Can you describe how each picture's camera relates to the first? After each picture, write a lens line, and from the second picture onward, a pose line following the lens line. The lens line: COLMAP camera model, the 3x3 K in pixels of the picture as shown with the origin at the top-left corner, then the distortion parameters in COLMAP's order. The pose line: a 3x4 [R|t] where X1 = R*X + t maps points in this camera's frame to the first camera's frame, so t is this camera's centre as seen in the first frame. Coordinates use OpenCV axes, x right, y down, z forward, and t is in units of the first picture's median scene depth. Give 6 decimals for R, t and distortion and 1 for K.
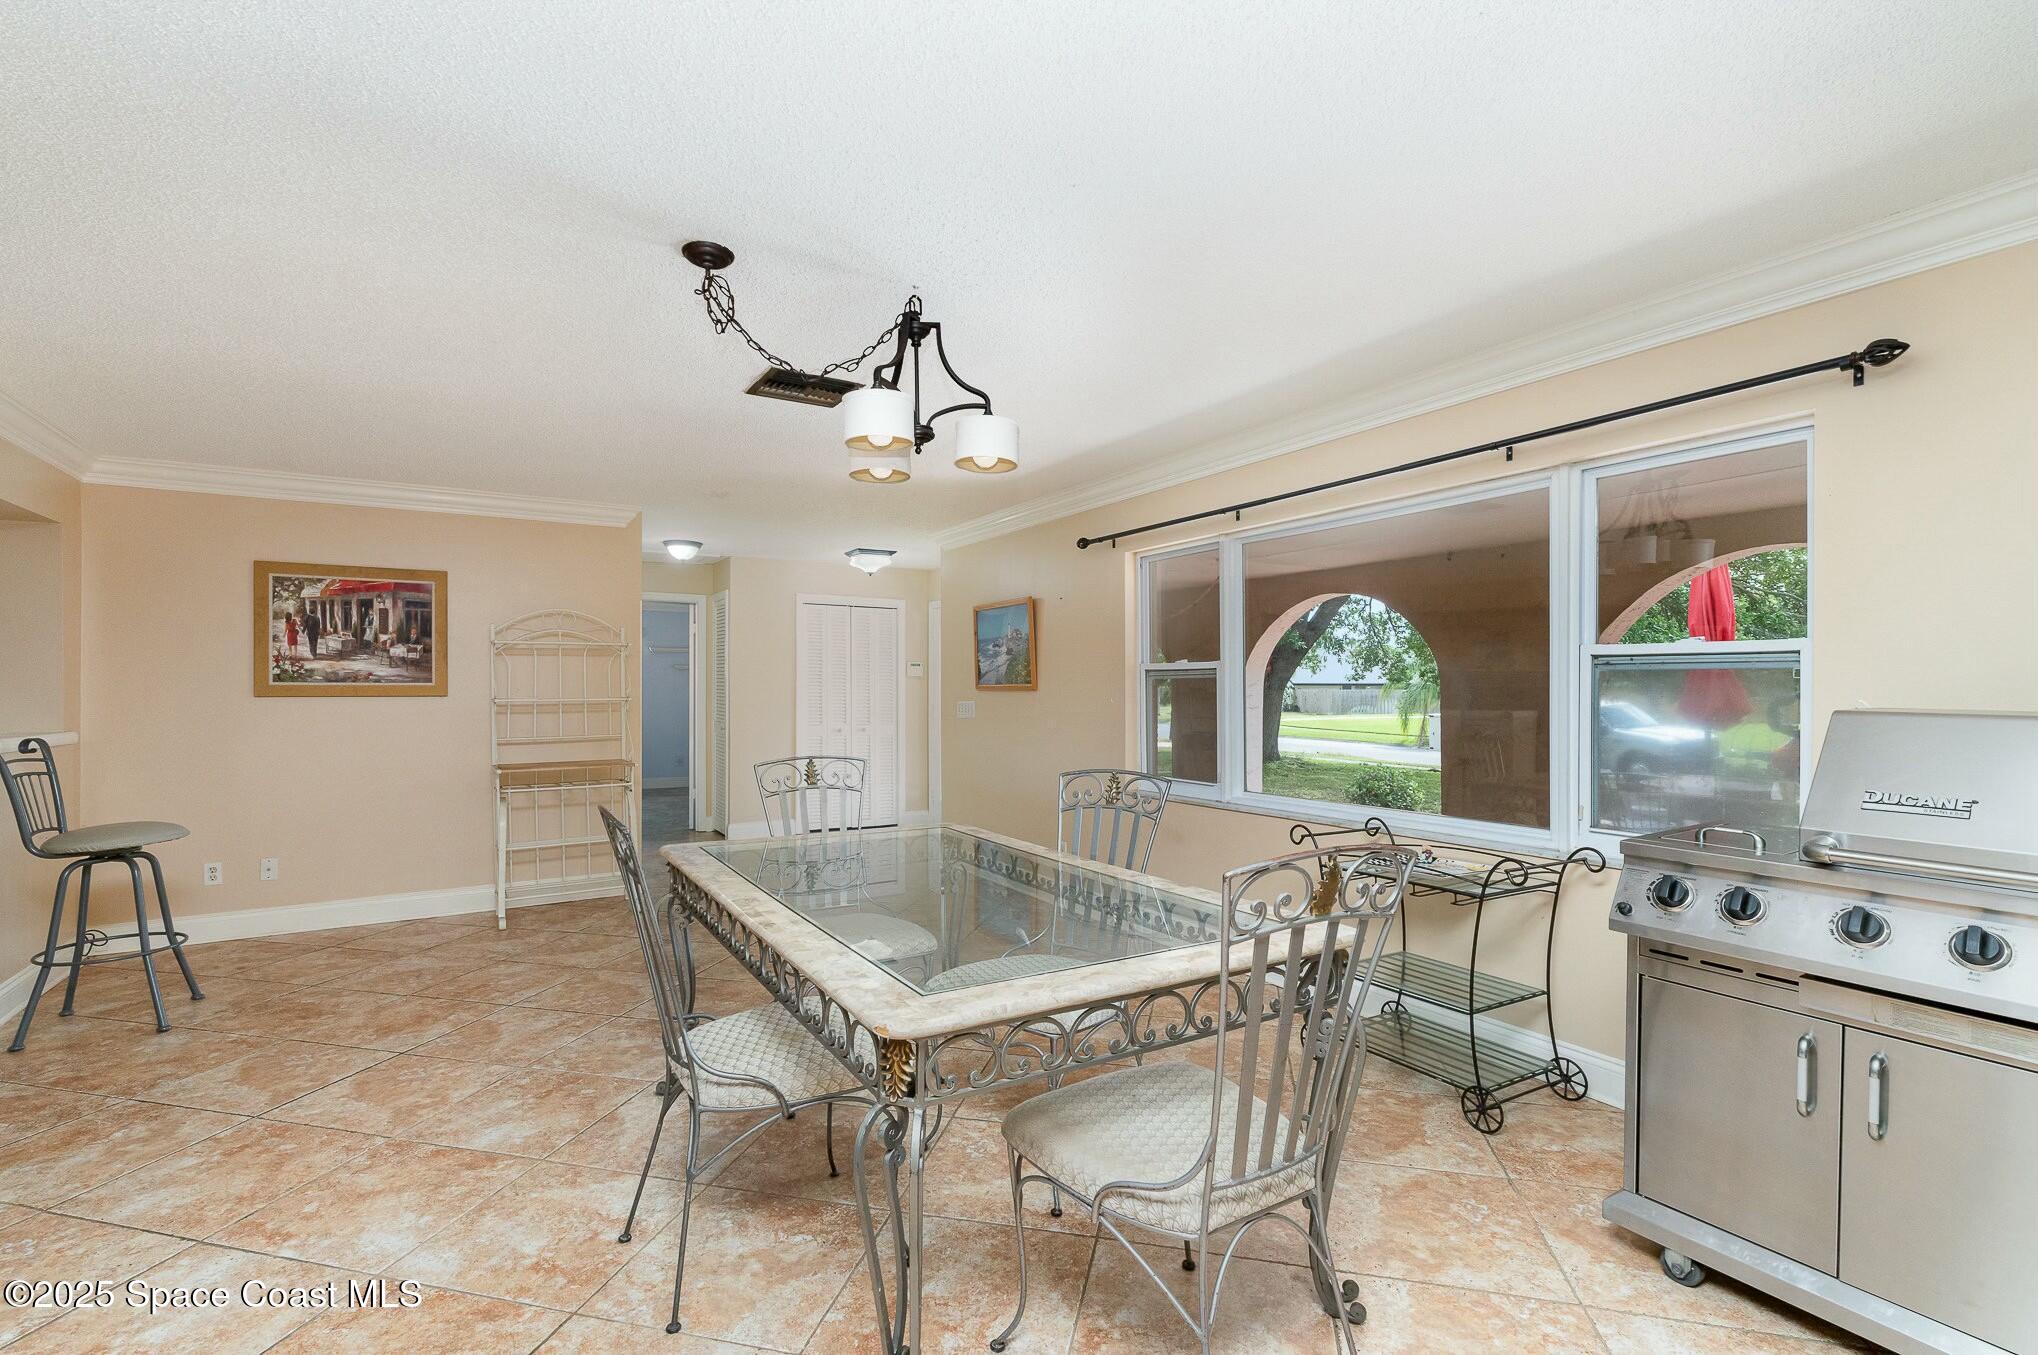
lens RADIAL K [[918.1, 0, 1015.4], [0, 918.1, 686.5], [0, 0, 1]] dist [-0.002314, 0.000475]
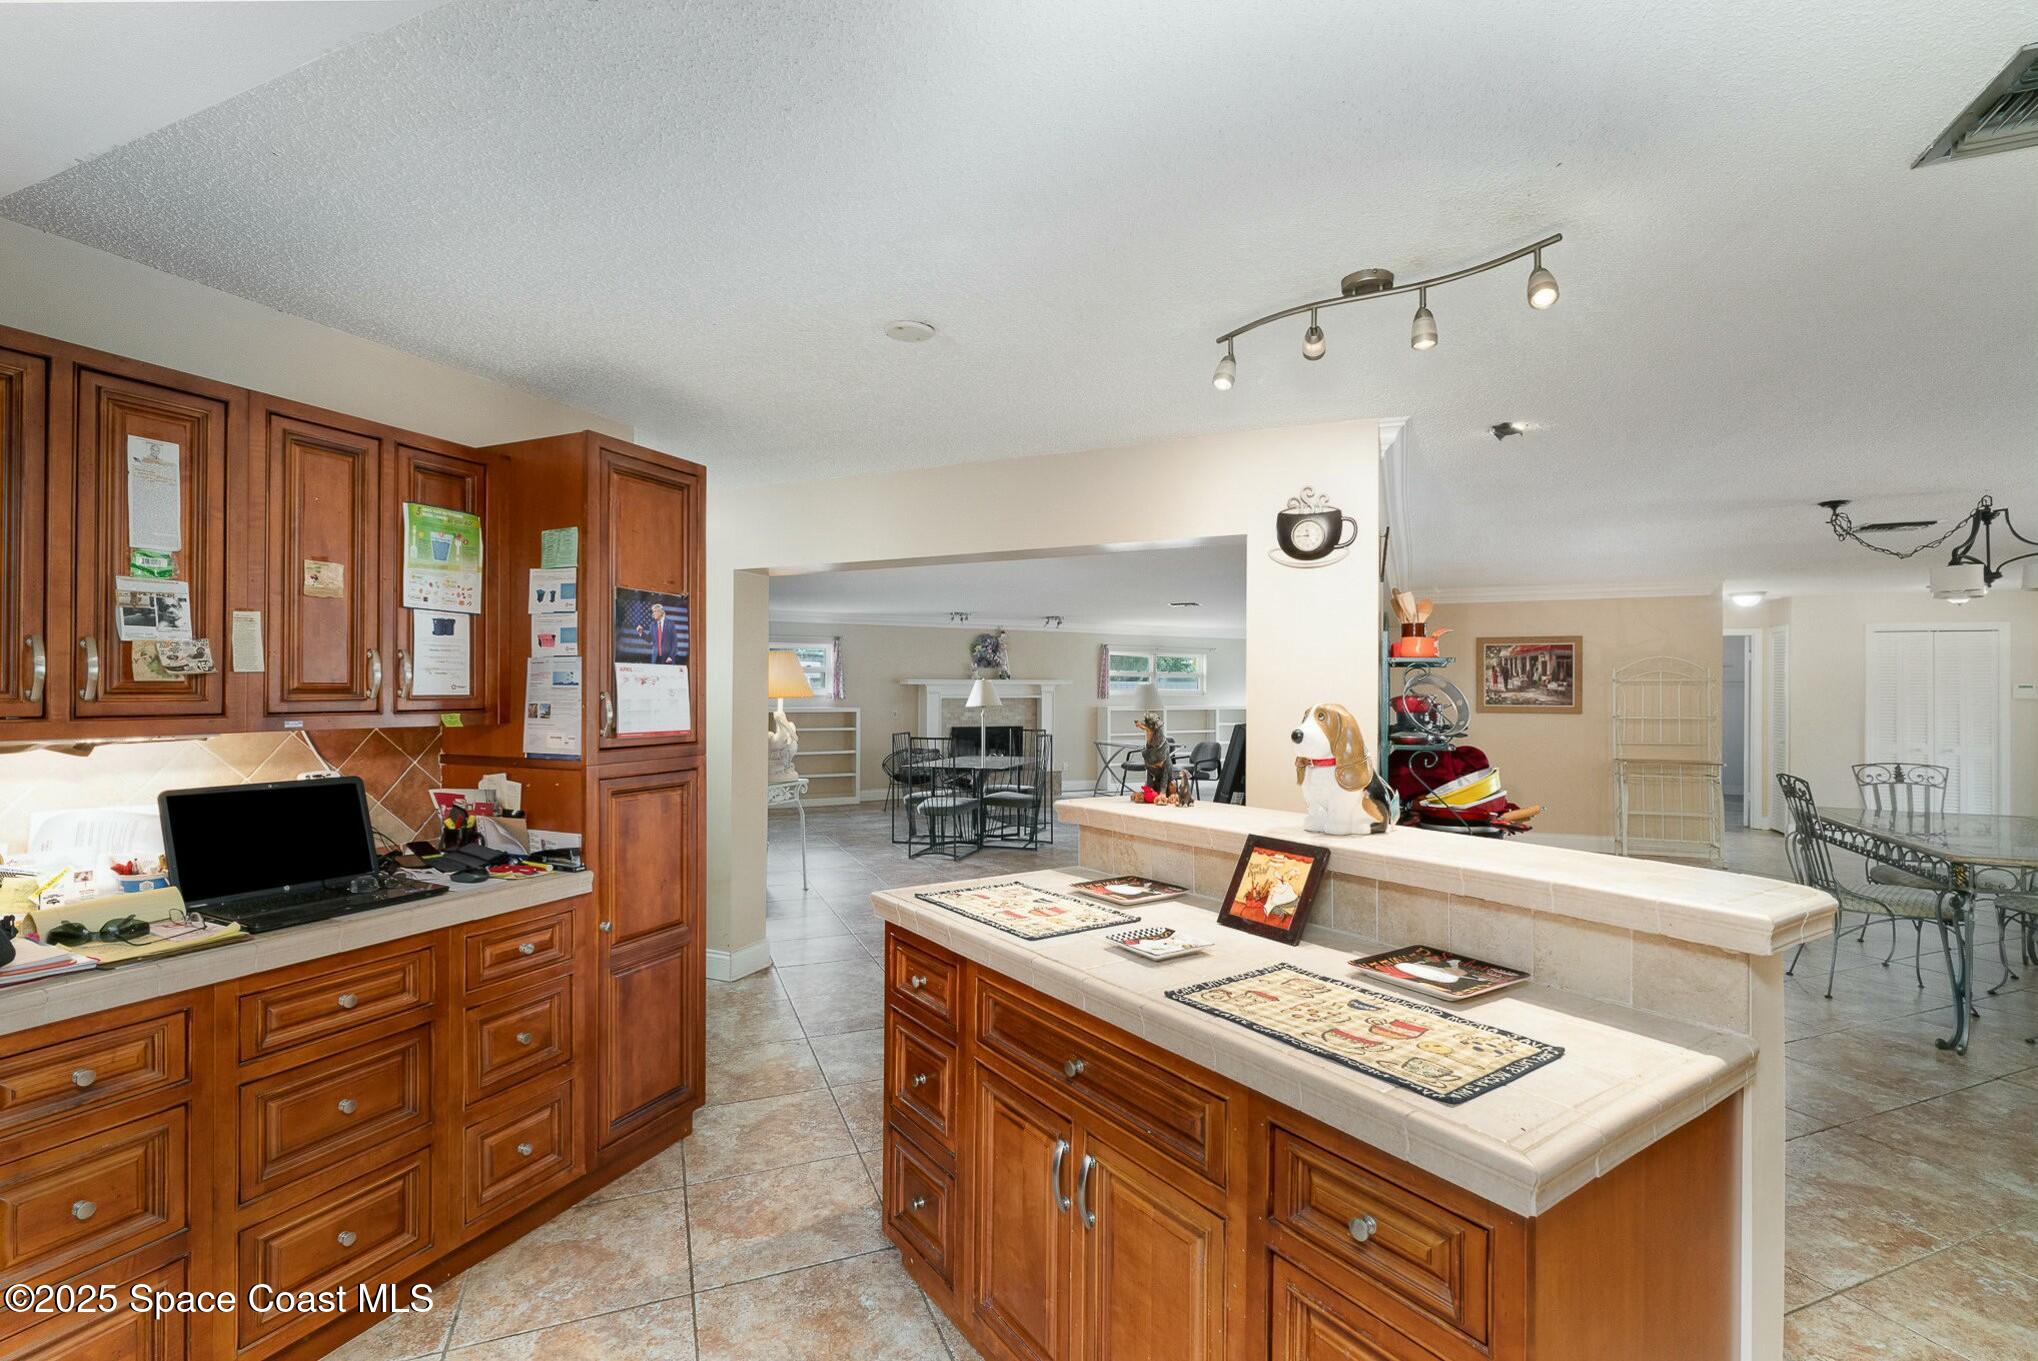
lens RADIAL K [[918.1, 0, 1015.4], [0, 918.1, 689.5], [0, 0, 1]] dist [-0.002314, 0.000475]
pose [[0.571318, 0.000000, -0.820729, 0.132665], [-0.001751, 0.999998, -0.001219, -0.029306], [0.820727, 0.002134, 0.571316, -0.750586]]
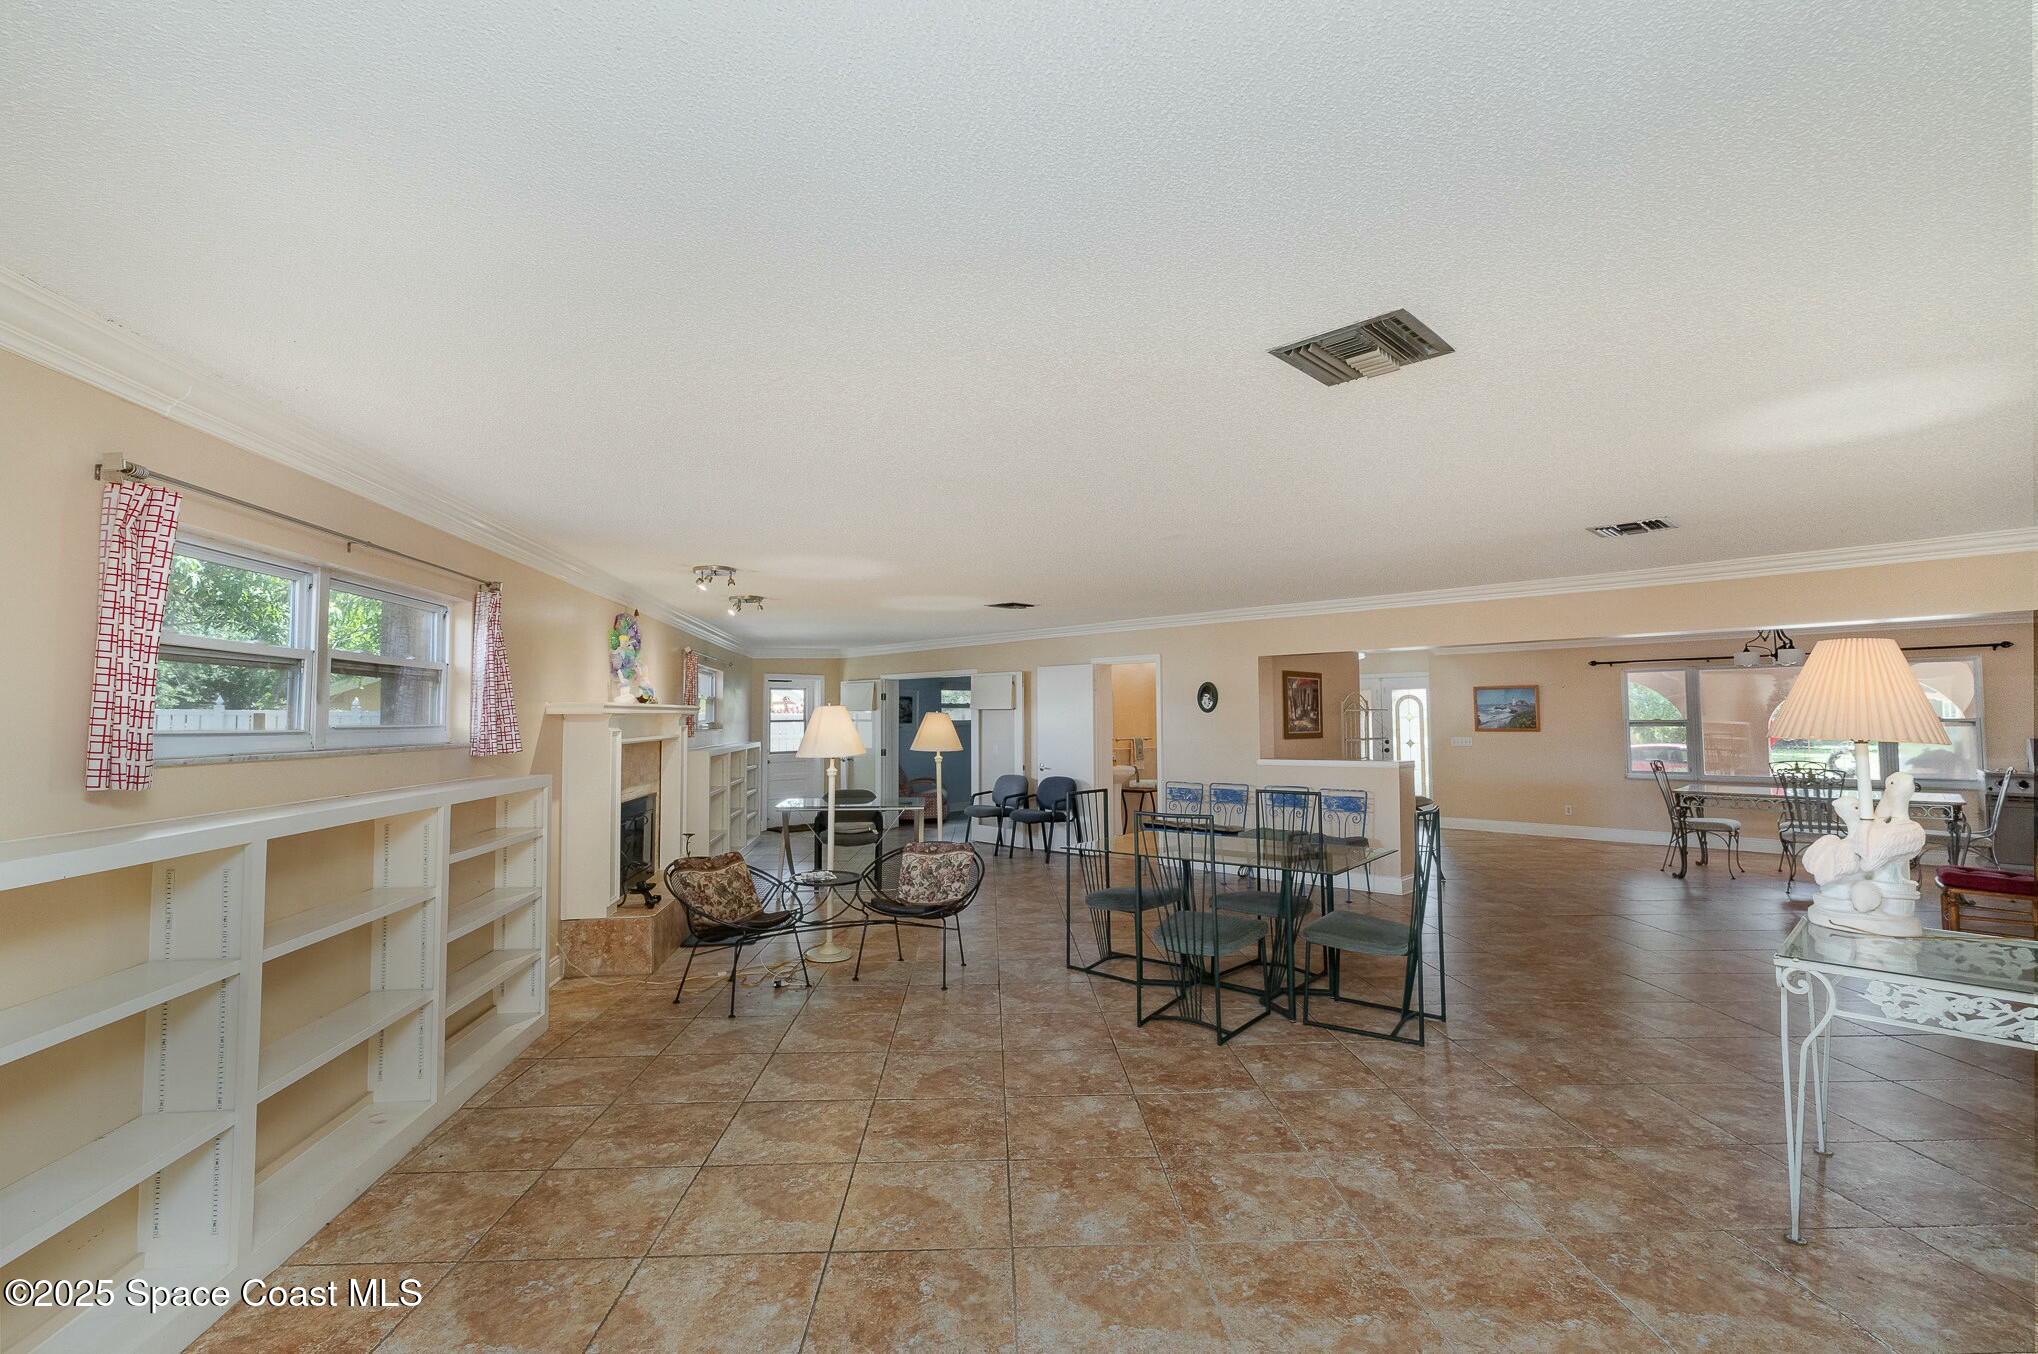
lens RADIAL K [[889.7, 0, 1019.0], [0, 889.7, 677.0], [0, 0, 1]] dist [-0.002379, 0.000273]
pose [[0.963523, 0.006421, 0.267548, -1.803326], [0.005969, 0.998948, -0.045472, -0.037290], [-0.267558, 0.045410, 0.962471, -0.657659]]
